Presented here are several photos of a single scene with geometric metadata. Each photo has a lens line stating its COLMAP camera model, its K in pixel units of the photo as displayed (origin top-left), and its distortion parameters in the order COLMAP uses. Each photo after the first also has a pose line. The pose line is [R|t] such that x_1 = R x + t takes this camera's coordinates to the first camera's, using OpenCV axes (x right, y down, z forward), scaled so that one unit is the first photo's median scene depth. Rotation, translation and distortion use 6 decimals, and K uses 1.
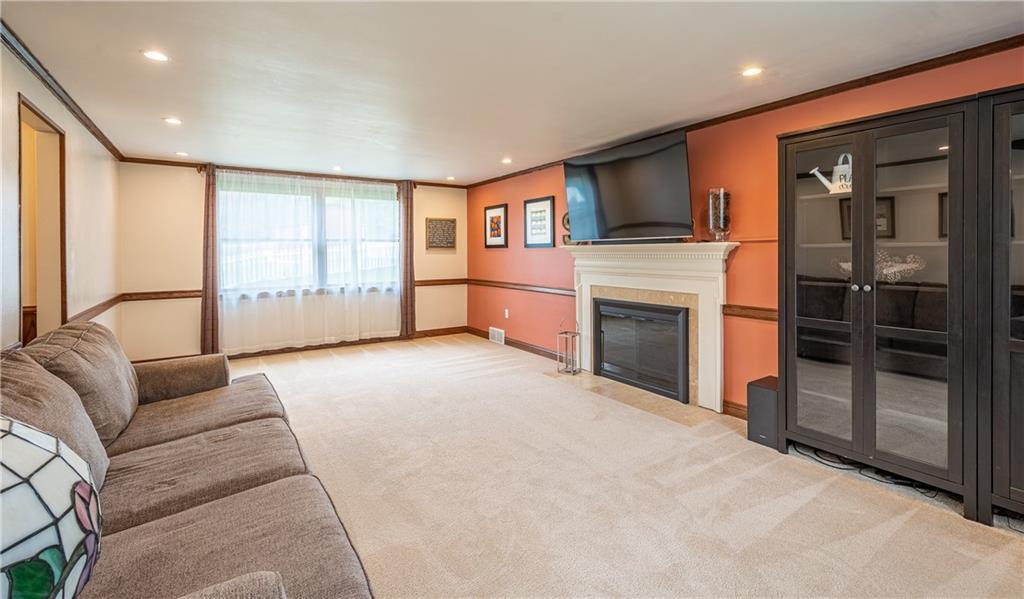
lens RADIAL K [[456.7, 0, 527.2], [0, 456.7, 254.6], [0, 0, 1]] dist [-0.000977, -0.000113]
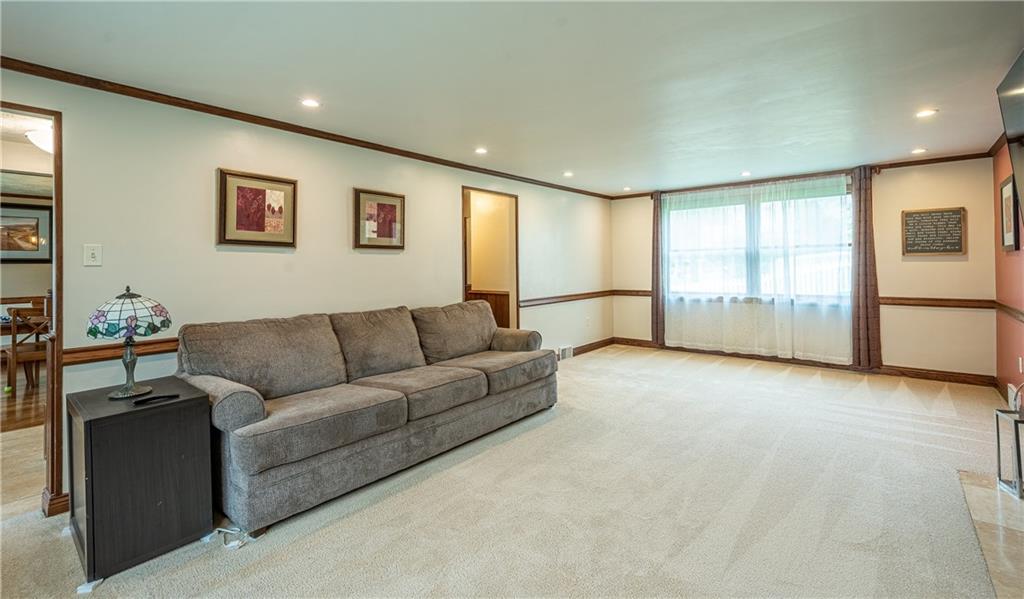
lens RADIAL K [[456.7, 0, 527.2], [0, 456.7, 254.6], [0, 0, 1]] dist [-0.000977, -0.000113]
pose [[0.280952, -0.017372, -0.959564, 0.332684], [0.006121, 0.999848, -0.016309, -0.004093], [0.959702, -0.001291, 0.281016, 0.244976]]
